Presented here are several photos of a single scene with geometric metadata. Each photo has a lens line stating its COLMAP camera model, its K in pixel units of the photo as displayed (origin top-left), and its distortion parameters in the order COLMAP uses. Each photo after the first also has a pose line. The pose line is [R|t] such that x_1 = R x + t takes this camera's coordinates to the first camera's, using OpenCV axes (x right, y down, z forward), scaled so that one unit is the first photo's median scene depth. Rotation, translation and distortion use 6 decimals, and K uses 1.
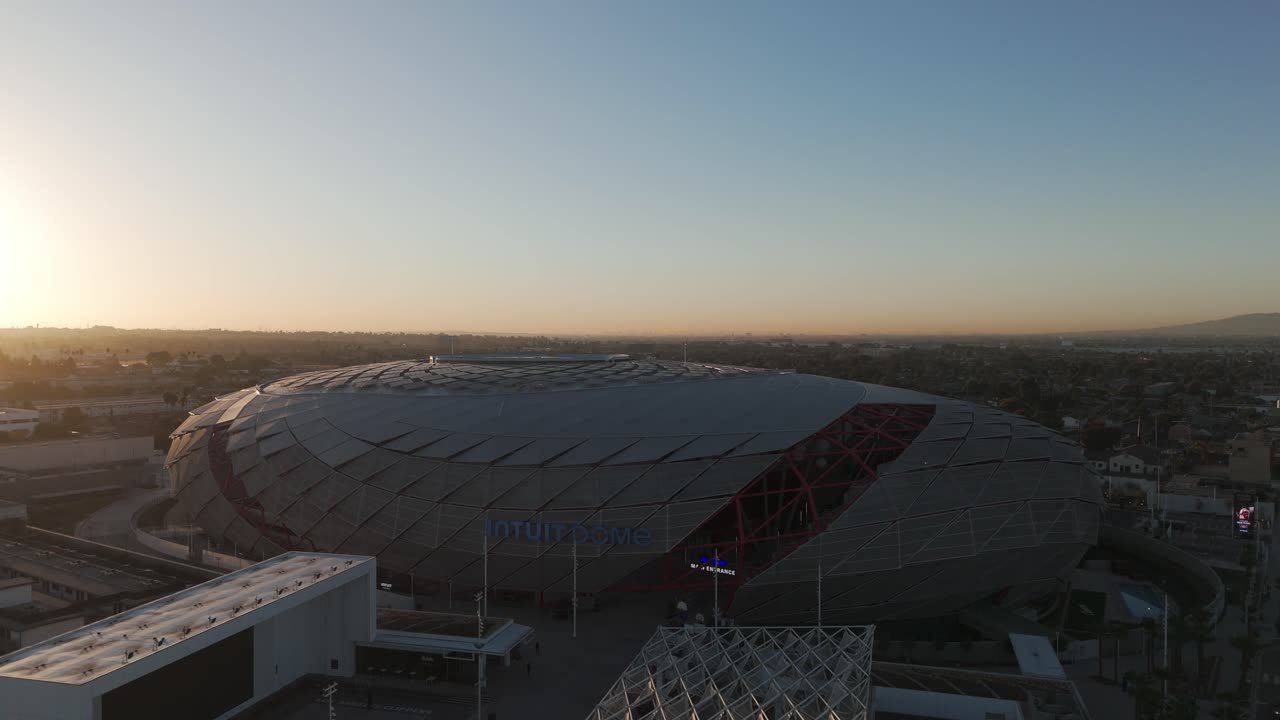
lens RADIAL K [[984.6, 0, 640.0], [0, 984.6, 360.0], [0, 0, 1]] dist [0.009598, 0.004901]
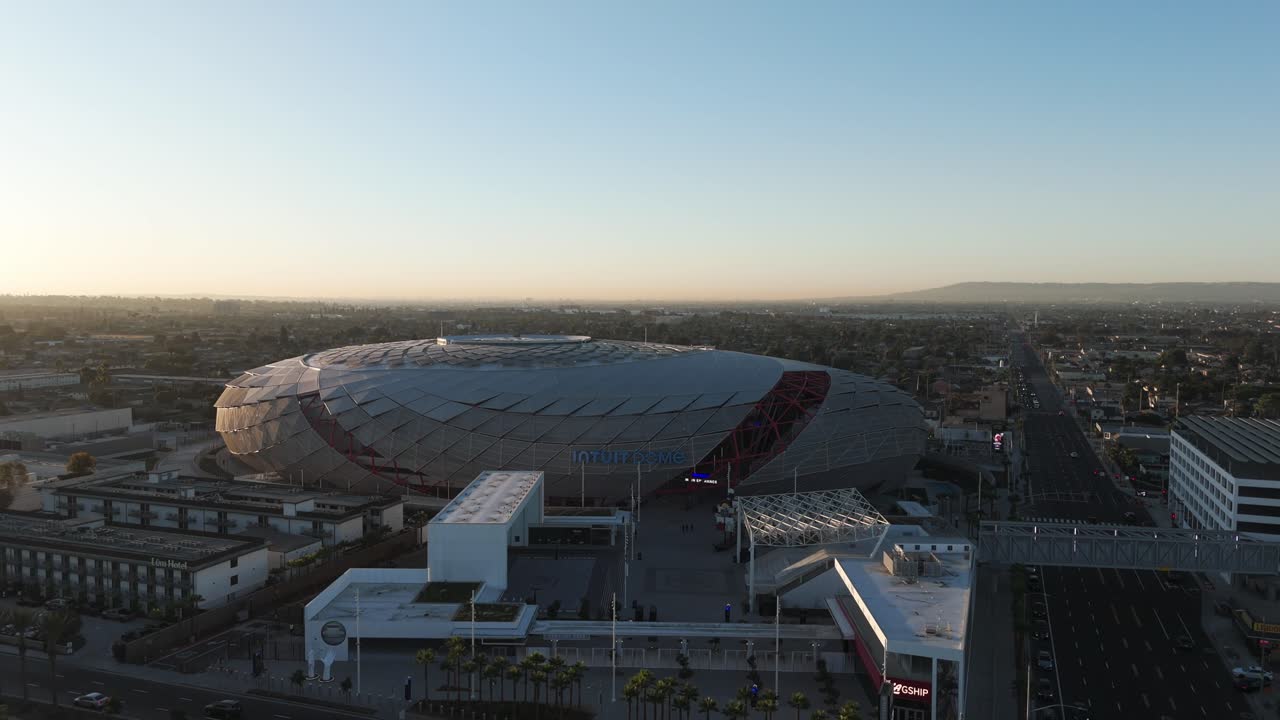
lens RADIAL K [[984.6, 0, 640.0], [0, 984.6, 360.0], [0, 0, 1]] dist [0.009598, 0.004901]
pose [[0.972093, -0.013241, 0.234222, -0.235573], [0.004610, 0.999291, 0.037361, -0.021475], [-0.234551, -0.035239, 0.971465, -0.292885]]
